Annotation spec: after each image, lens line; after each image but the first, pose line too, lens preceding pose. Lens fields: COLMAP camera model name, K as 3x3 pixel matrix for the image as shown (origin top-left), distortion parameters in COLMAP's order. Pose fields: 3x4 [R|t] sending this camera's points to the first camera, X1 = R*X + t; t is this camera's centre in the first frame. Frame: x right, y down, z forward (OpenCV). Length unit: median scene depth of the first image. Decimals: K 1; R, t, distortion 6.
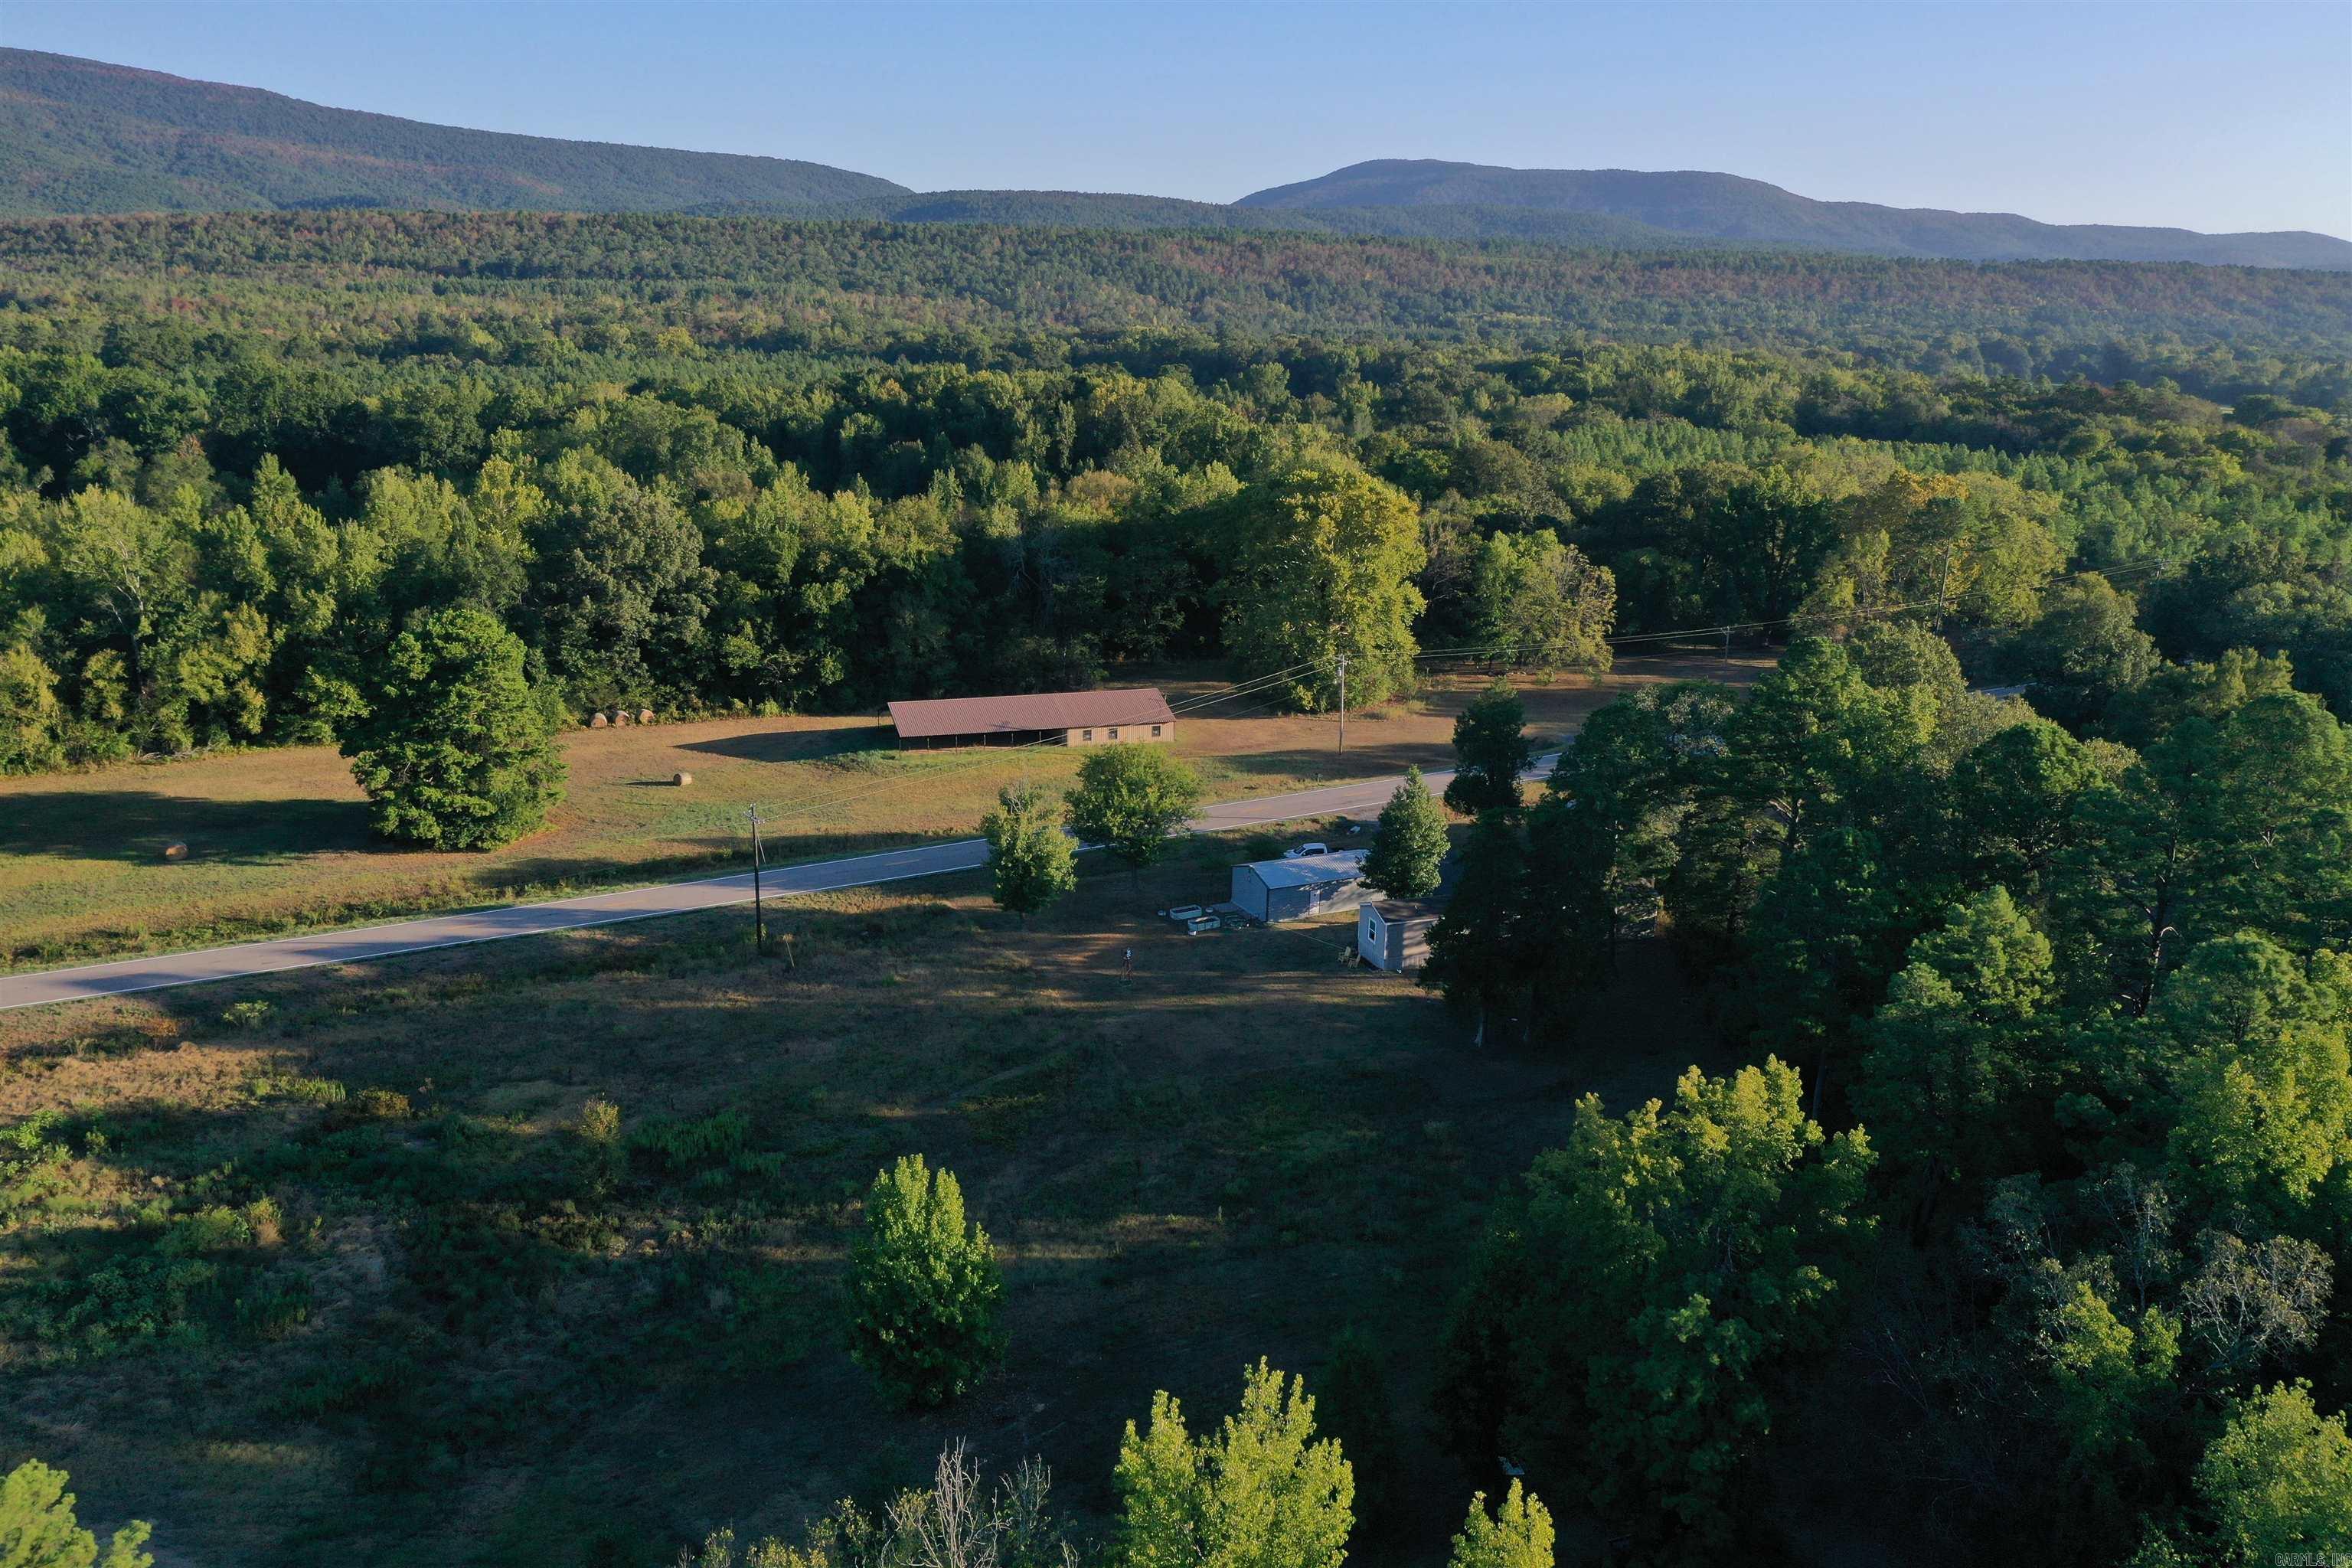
lens RADIAL K [[1862.3, 0, 1176.0], [0, 1862.3, 784.0], [0, 0, 1]] dist [0.012257, 0.005287]
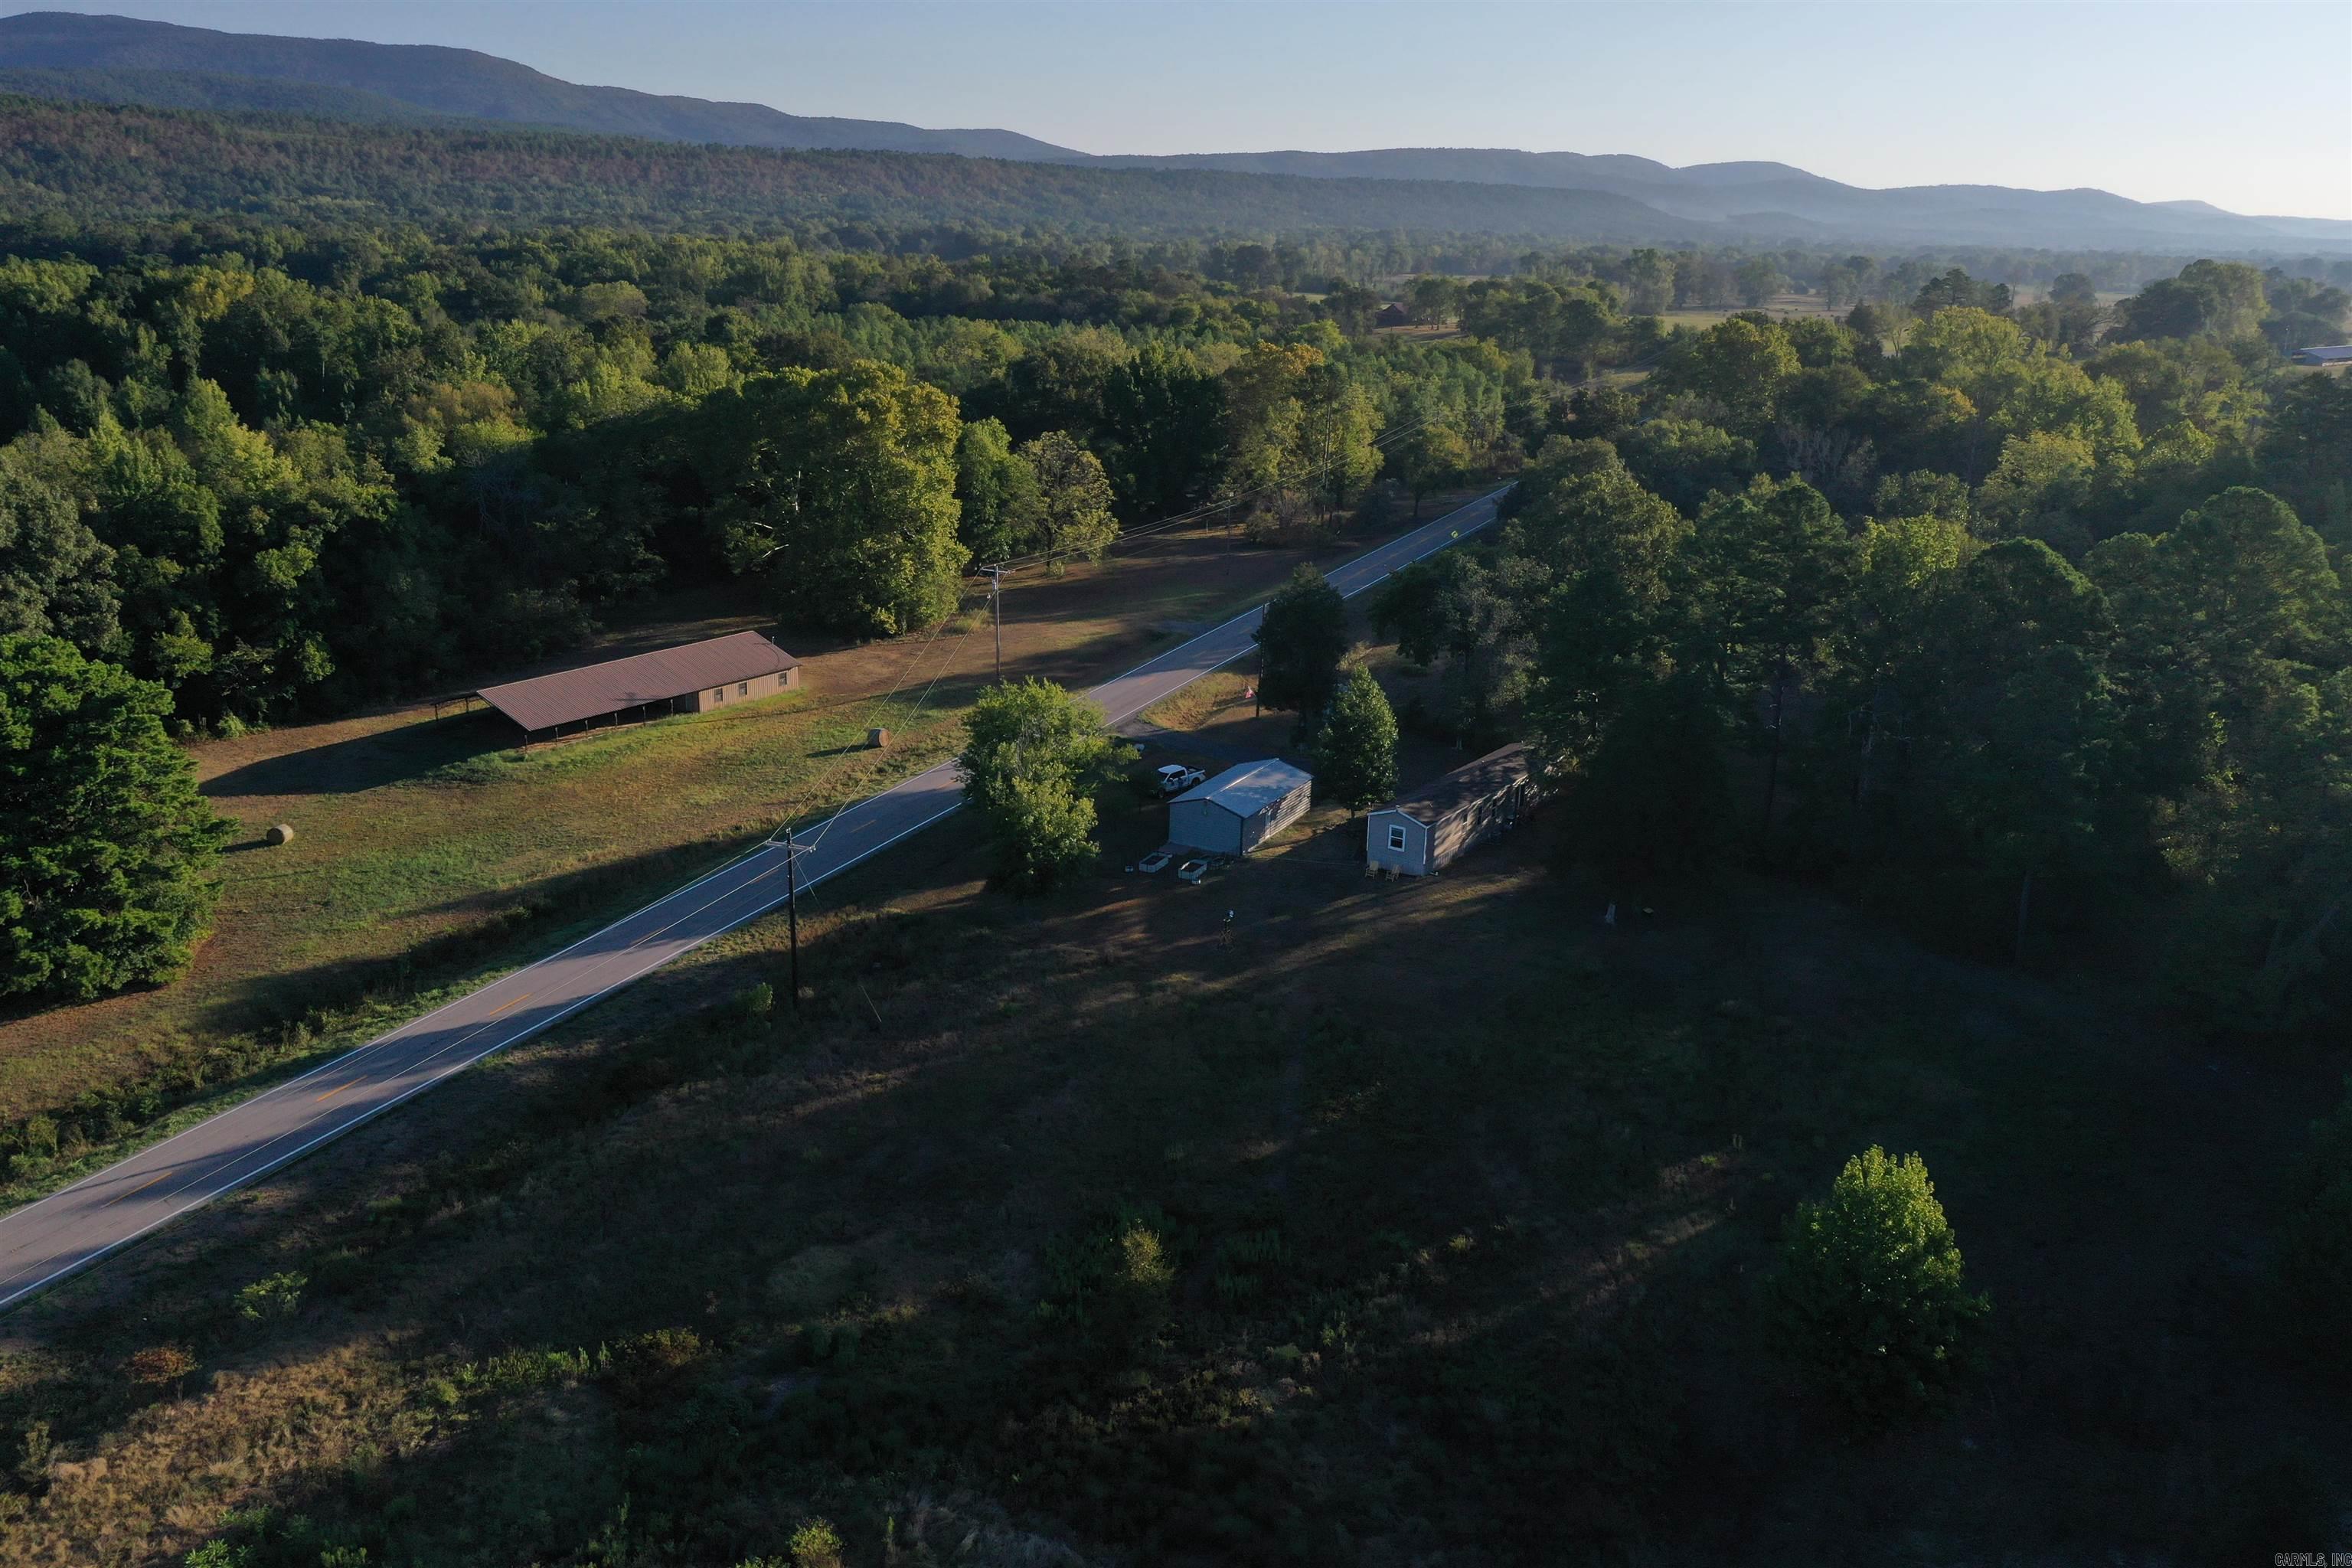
lens RADIAL K [[1862.3, 0, 1176.0], [0, 1862.3, 784.0], [0, 0, 1]] dist [0.012257, 0.005287]
pose [[0.810870, -0.174046, 0.558747, -0.331109], [0.142499, 0.984736, 0.099941, -0.038461], [-0.567613, -0.001419, 0.823294, 0.181324]]
